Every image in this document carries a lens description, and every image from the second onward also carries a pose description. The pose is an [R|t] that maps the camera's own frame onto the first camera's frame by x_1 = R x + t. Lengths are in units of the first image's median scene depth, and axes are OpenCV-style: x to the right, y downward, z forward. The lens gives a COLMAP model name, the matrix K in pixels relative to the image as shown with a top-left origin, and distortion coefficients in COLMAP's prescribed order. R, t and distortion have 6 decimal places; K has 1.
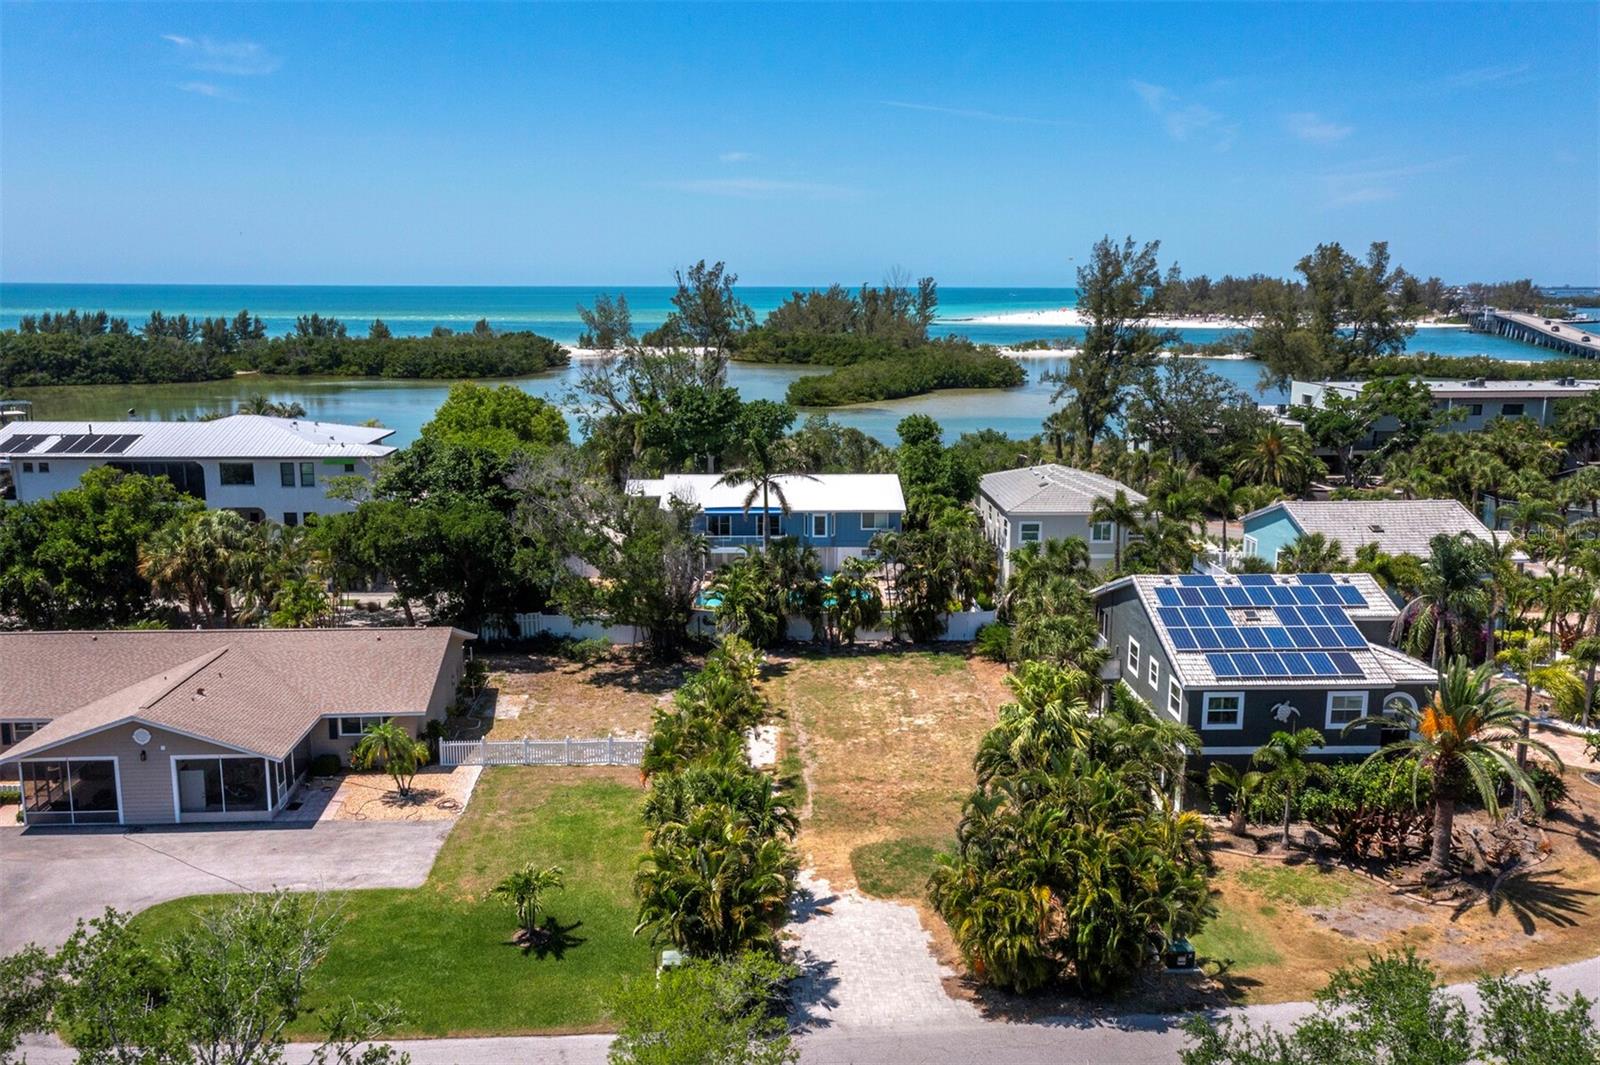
lens RADIAL K [[1318.0, 0, 809.0], [0, 1318.0, 532.6], [0, 0, 1]] dist [-0.019762, 0.068891]
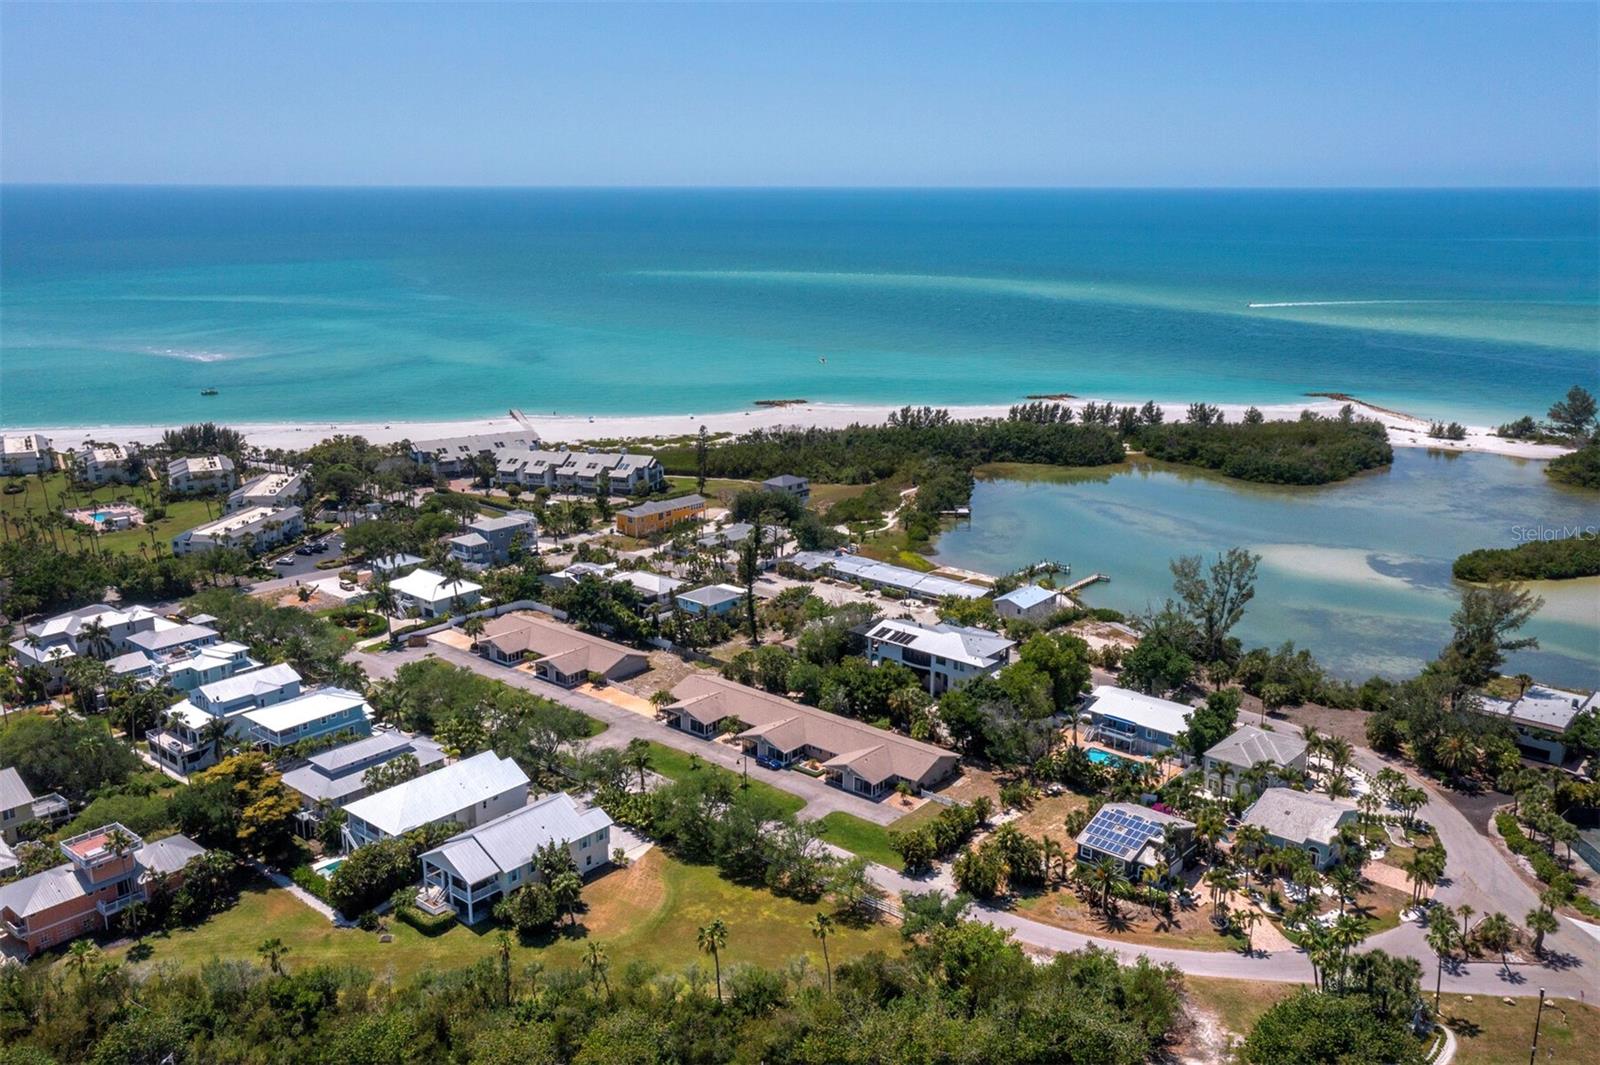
lens RADIAL K [[1338.2, 0, 808.0], [0, 1338.2, 533.8], [0, 0, 1]] dist [-0.025064, 0.091063]
pose [[0.722585, 0.171428, -0.669689, 1.778000], [-0.129434, 0.985182, 0.112531, -0.879201], [0.679056, 0.005368, 0.734067, -1.840404]]
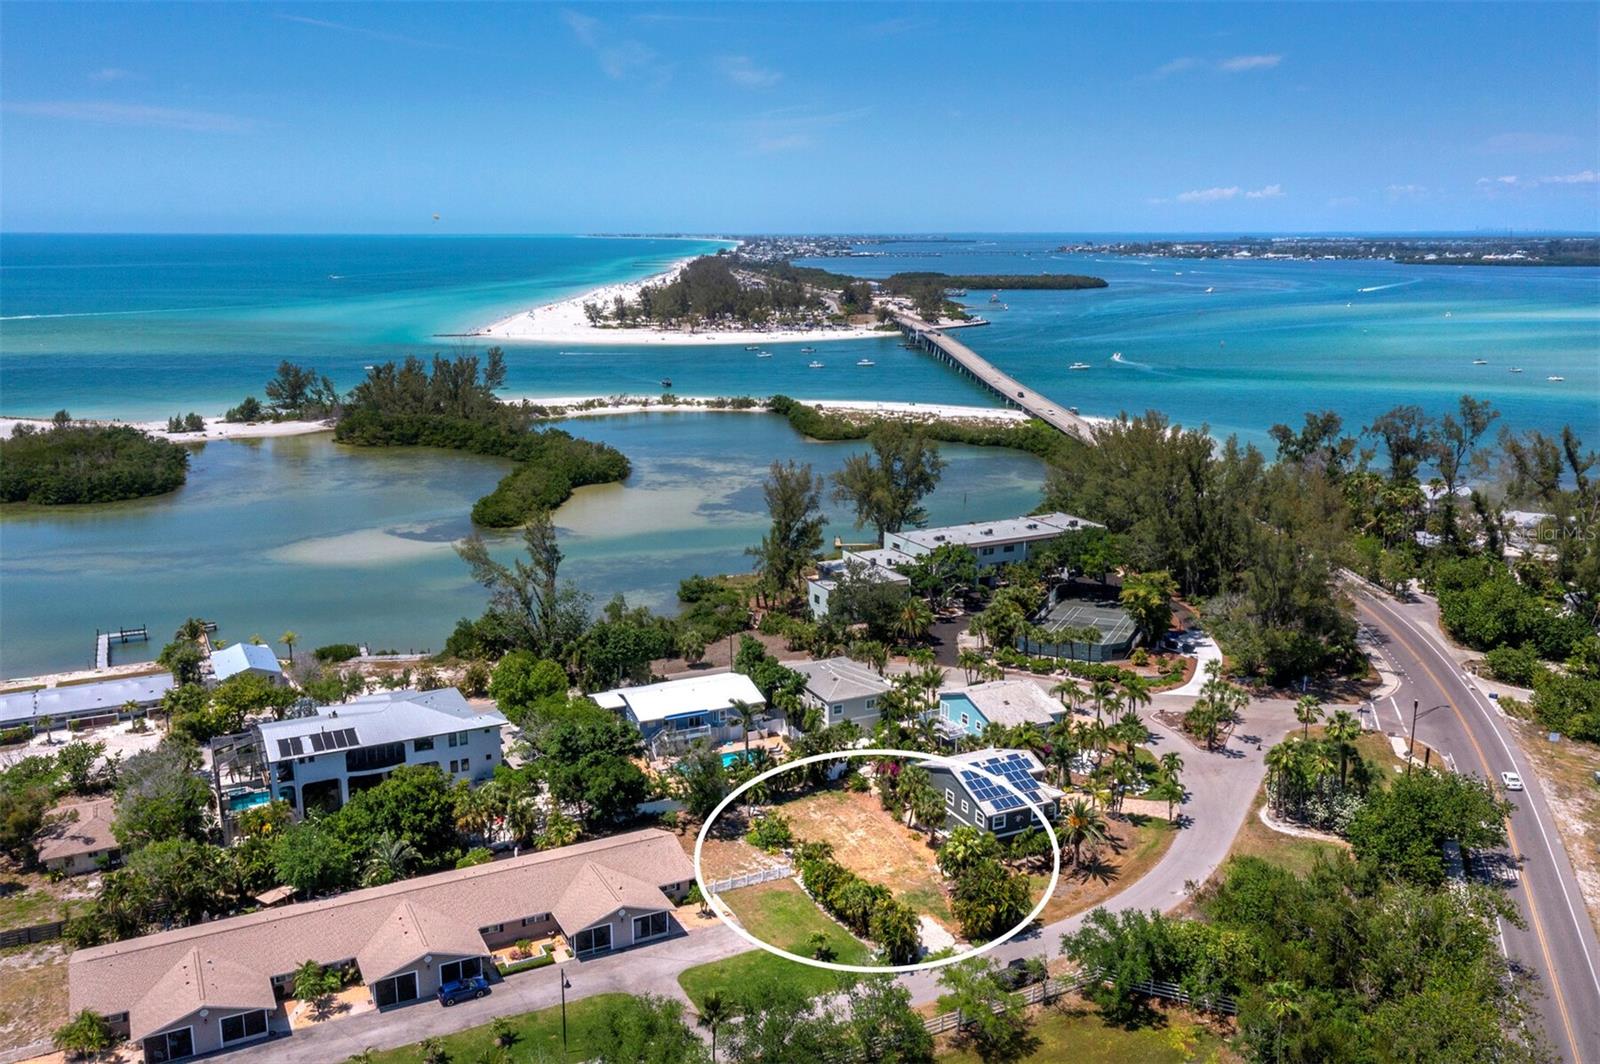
lens RADIAL K [[1318.0, 0, 809.0], [0, 1318.0, 532.1], [0, 0, 1]] dist [-0.019762, 0.068891]
pose [[0.915455, -0.092124, 0.391733, -0.951089], [0.078046, 0.995606, 0.051749, -0.569317], [-0.394779, -0.016801, 0.918622, -1.201479]]
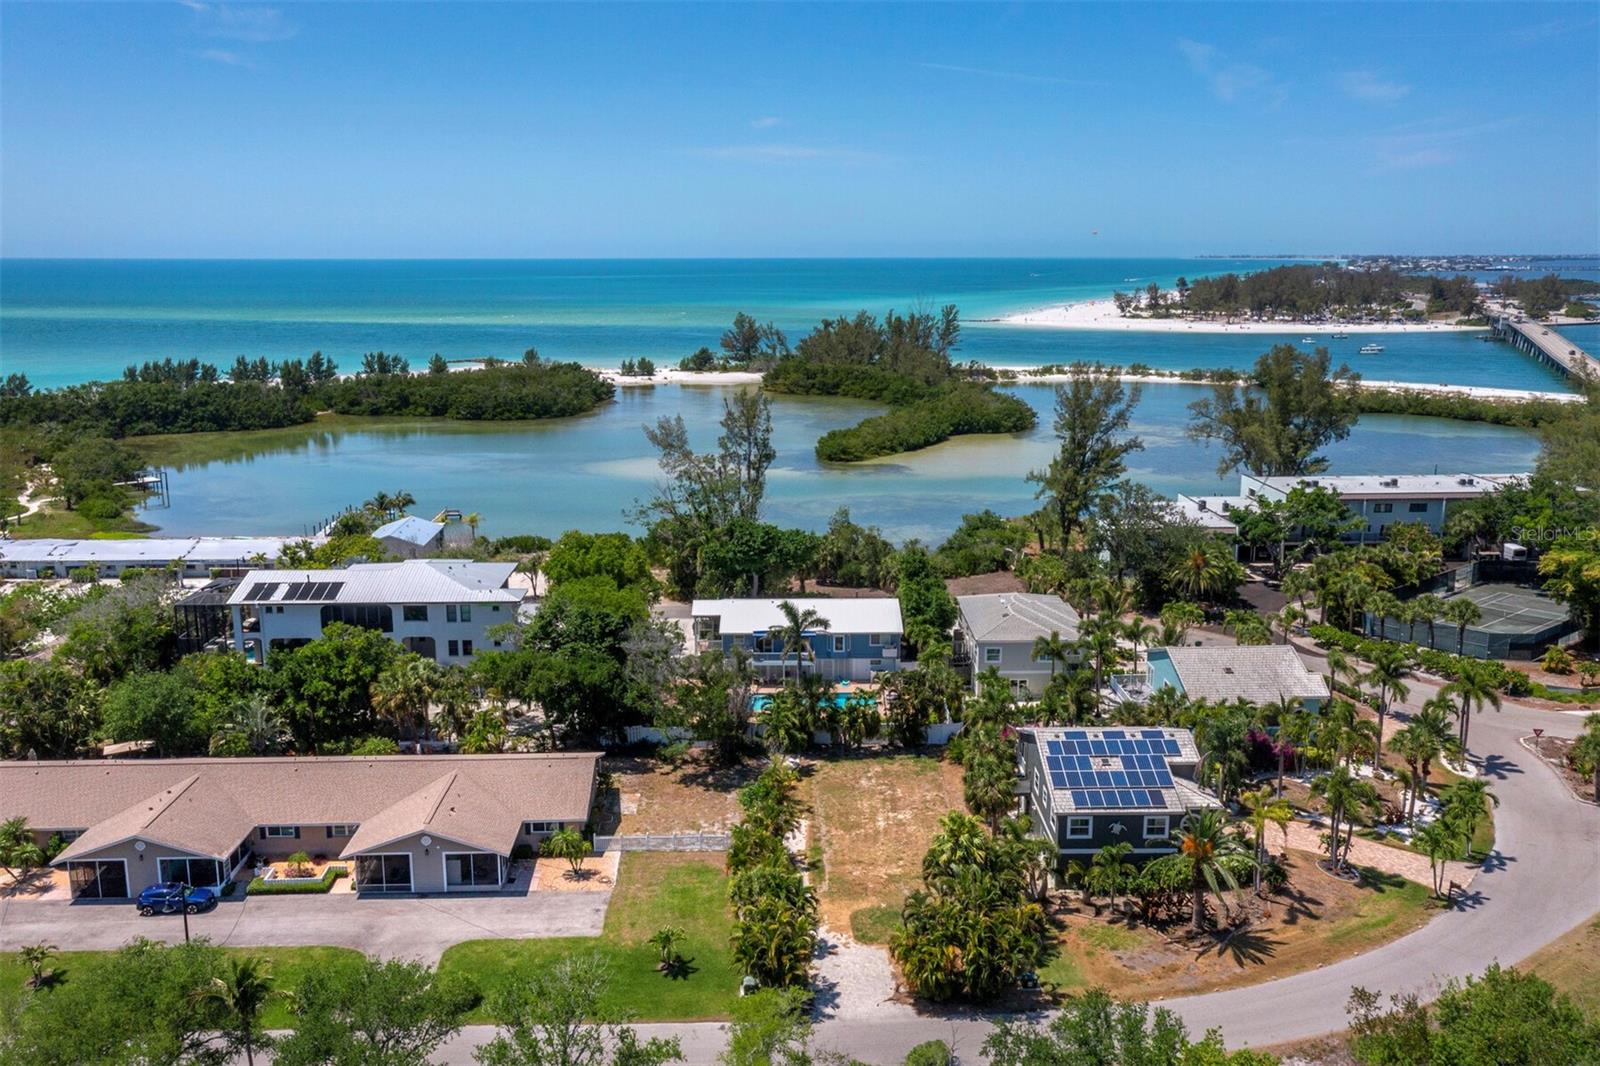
lens RADIAL K [[1338.2, 0, 808.0], [0, 1338.2, 534.3], [0, 0, 1]] dist [-0.025064, 0.091063]
pose [[0.999706, -0.000277, -0.024262, 0.016234], [0.000717, 0.999835, 0.018154, -0.232511], [0.024253, -0.018166, 0.999541, -0.592449]]
